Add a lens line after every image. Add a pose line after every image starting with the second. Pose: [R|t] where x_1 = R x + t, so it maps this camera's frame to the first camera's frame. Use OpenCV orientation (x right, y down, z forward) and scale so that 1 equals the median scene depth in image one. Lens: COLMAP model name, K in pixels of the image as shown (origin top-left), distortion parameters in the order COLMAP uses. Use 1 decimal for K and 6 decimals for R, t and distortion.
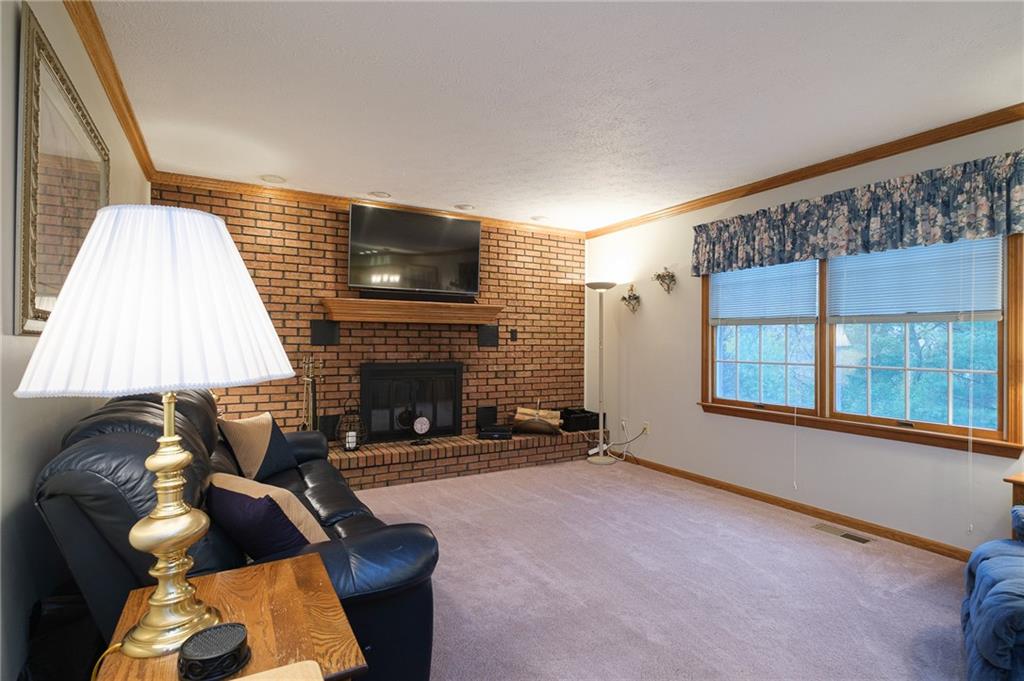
lens RADIAL K [[510.2, 0, 512.0], [0, 510.2, 340.5], [0, 0, 1]] dist [0.000133, 0.000118]
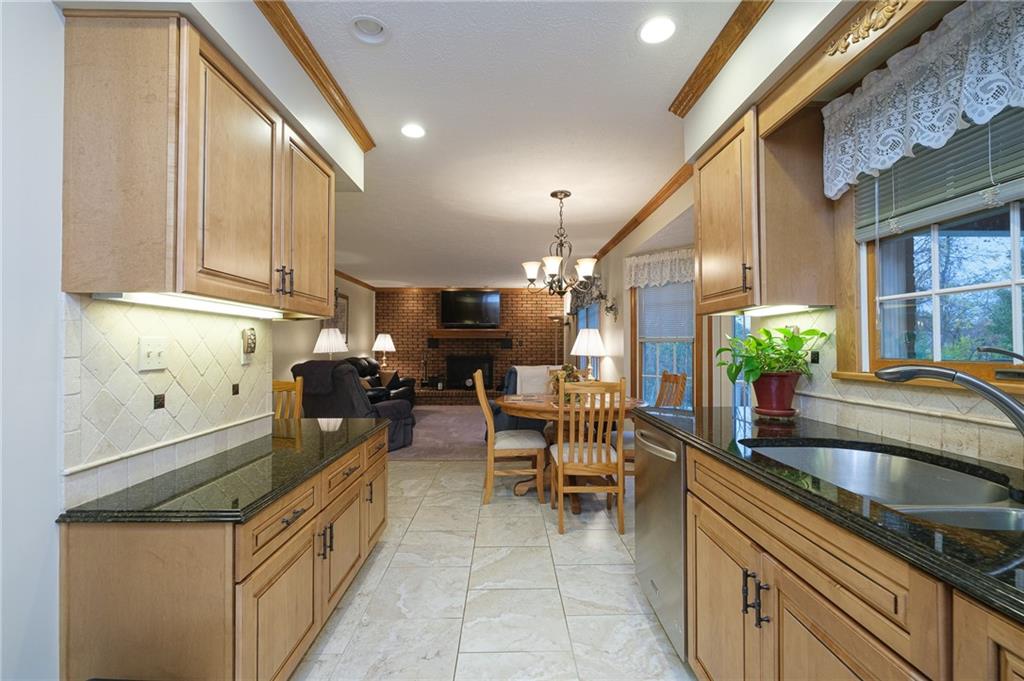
lens RADIAL K [[445.6, 0, 512.0], [0, 445.6, 340.5], [0, 0, 1]] dist [0.000013, -0.000002]
pose [[0.961053, -0.013405, -0.276040, 0.591308], [0.010099, 0.999859, -0.013393, 0.004108], [0.276180, 0.010083, 0.961053, -0.957964]]
